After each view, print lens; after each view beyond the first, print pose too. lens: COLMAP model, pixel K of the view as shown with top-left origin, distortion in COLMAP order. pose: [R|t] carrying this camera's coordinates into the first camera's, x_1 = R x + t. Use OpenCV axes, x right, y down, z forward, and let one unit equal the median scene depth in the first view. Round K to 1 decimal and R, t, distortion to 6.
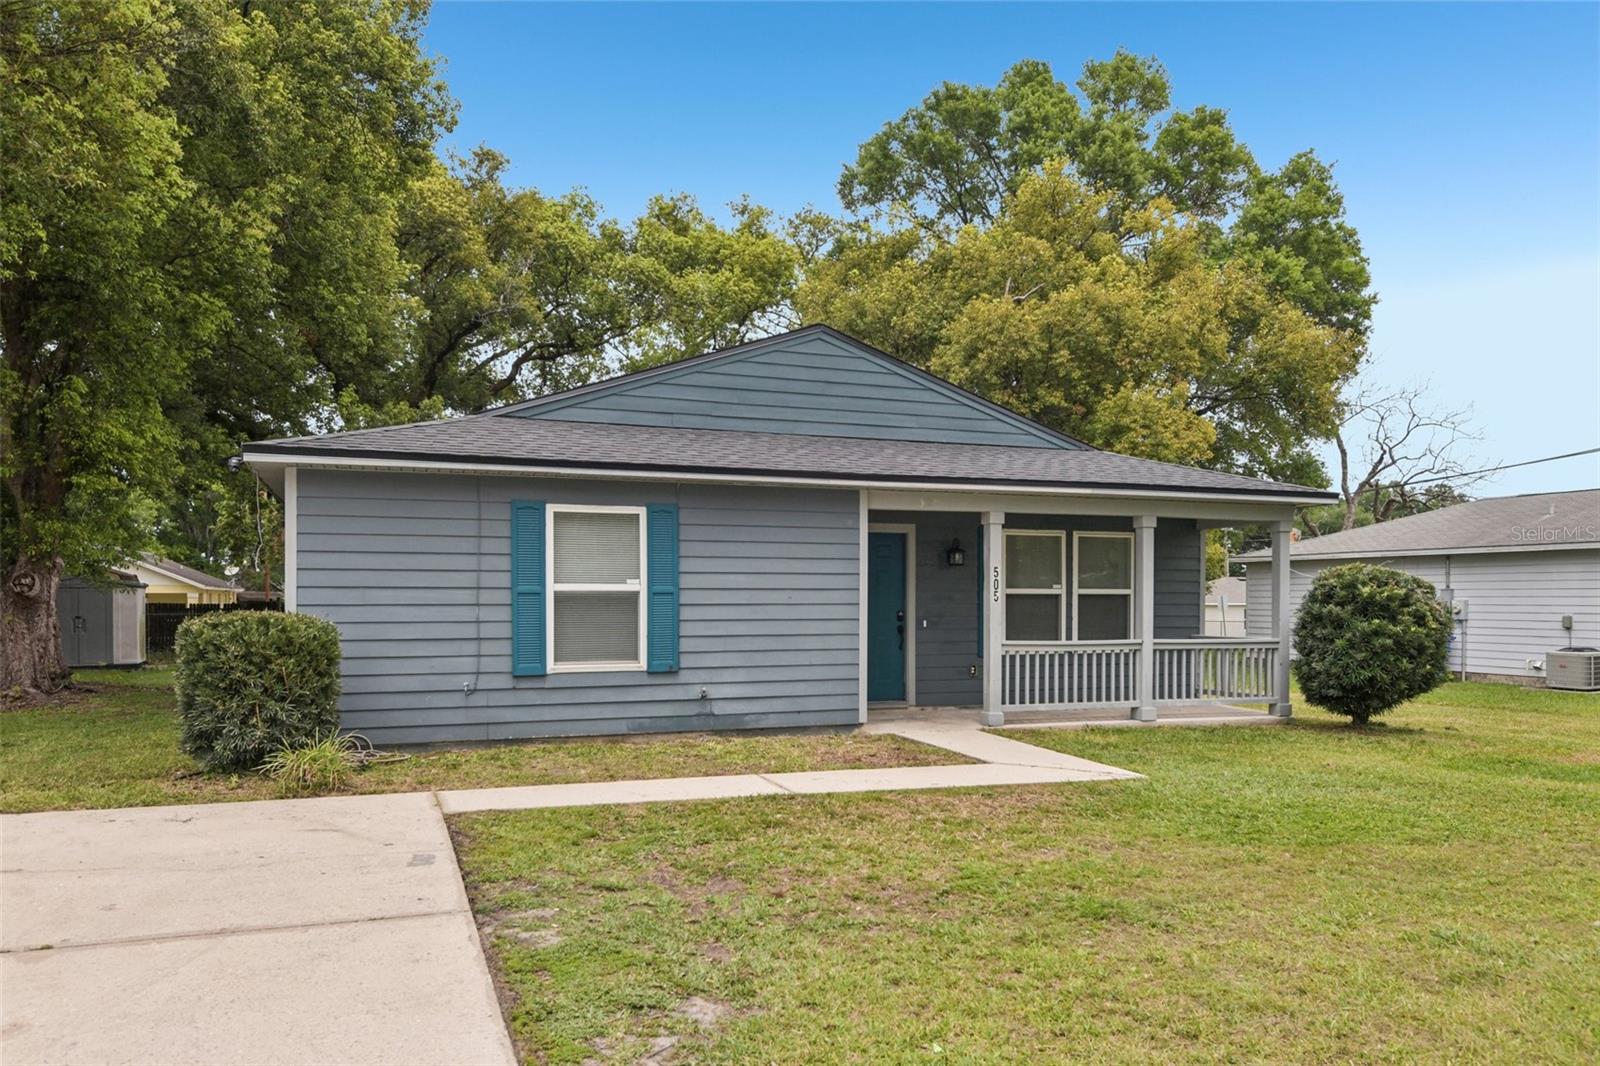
lens RADIAL K [[1143.9, 0, 800.0], [0, 1143.9, 533.0], [0, 0, 1]] dist [-0.002701, 0.002467]
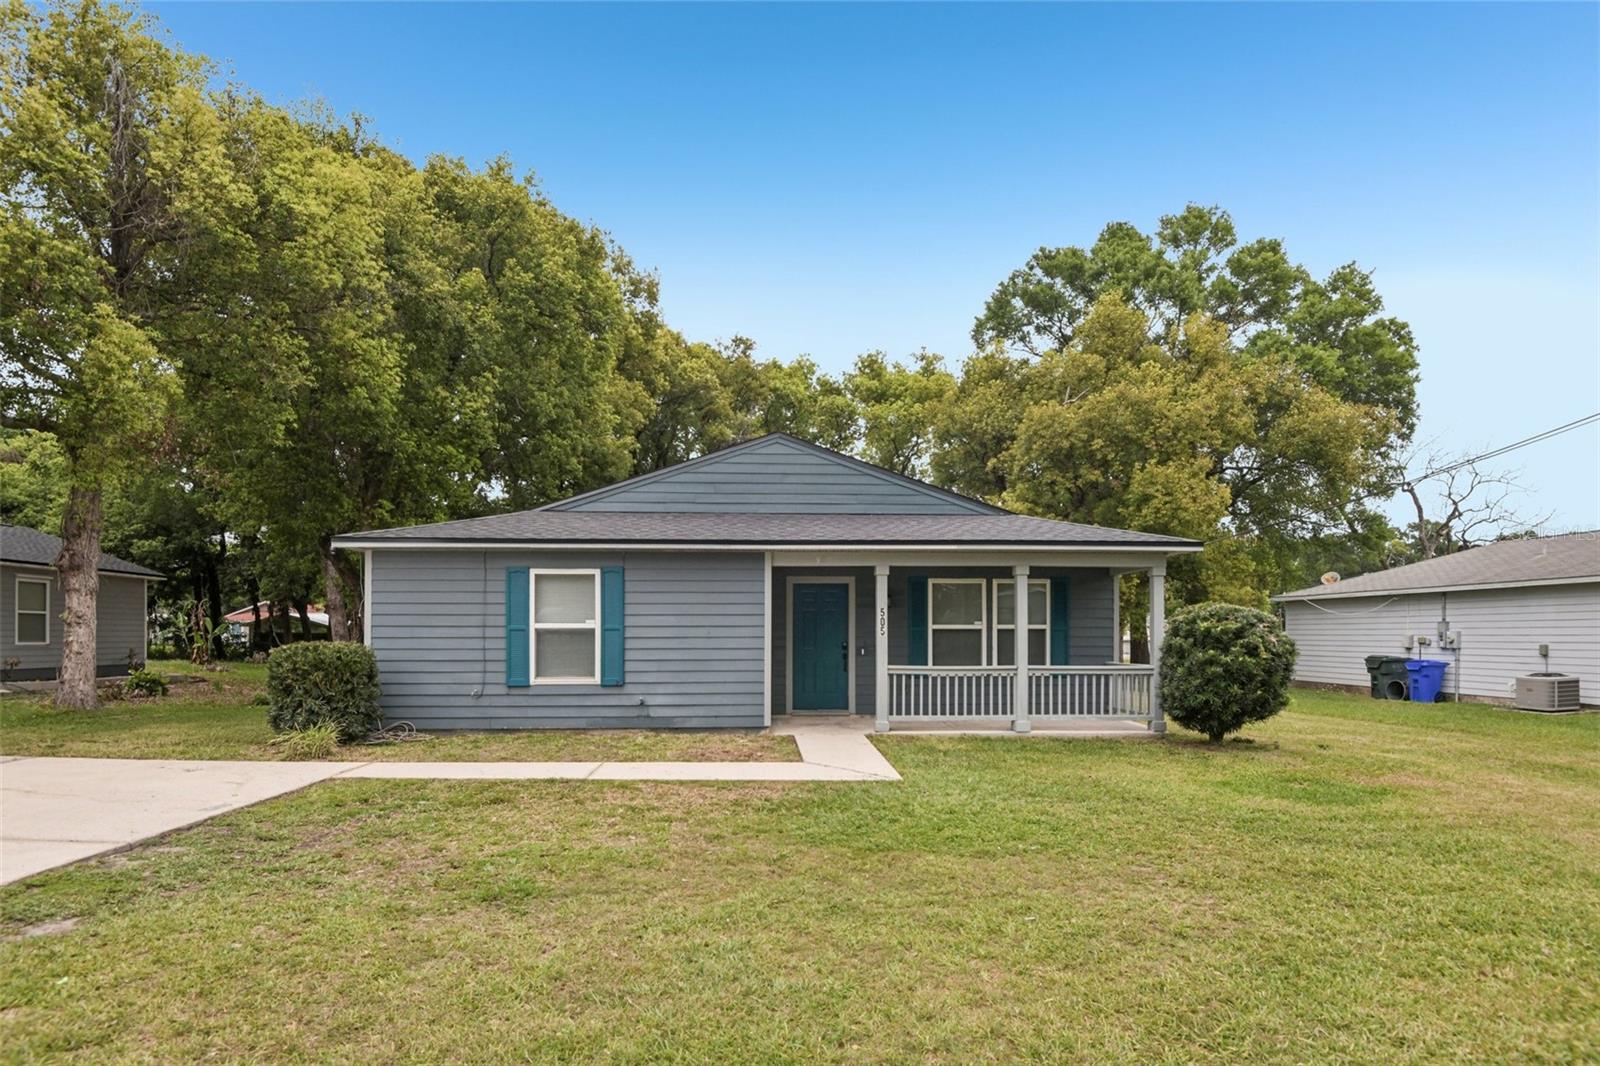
lens RADIAL K [[779.4, 0, 799.9], [0, 779.4, 583.4], [0, 0, 1]] dist [-0.037846, -0.001337]
pose [[0.951135, -0.021138, -0.308051, 0.301227], [0.019770, 0.999776, -0.007561, 0.005419], [0.308142, 0.001102, 0.951340, 0.117978]]
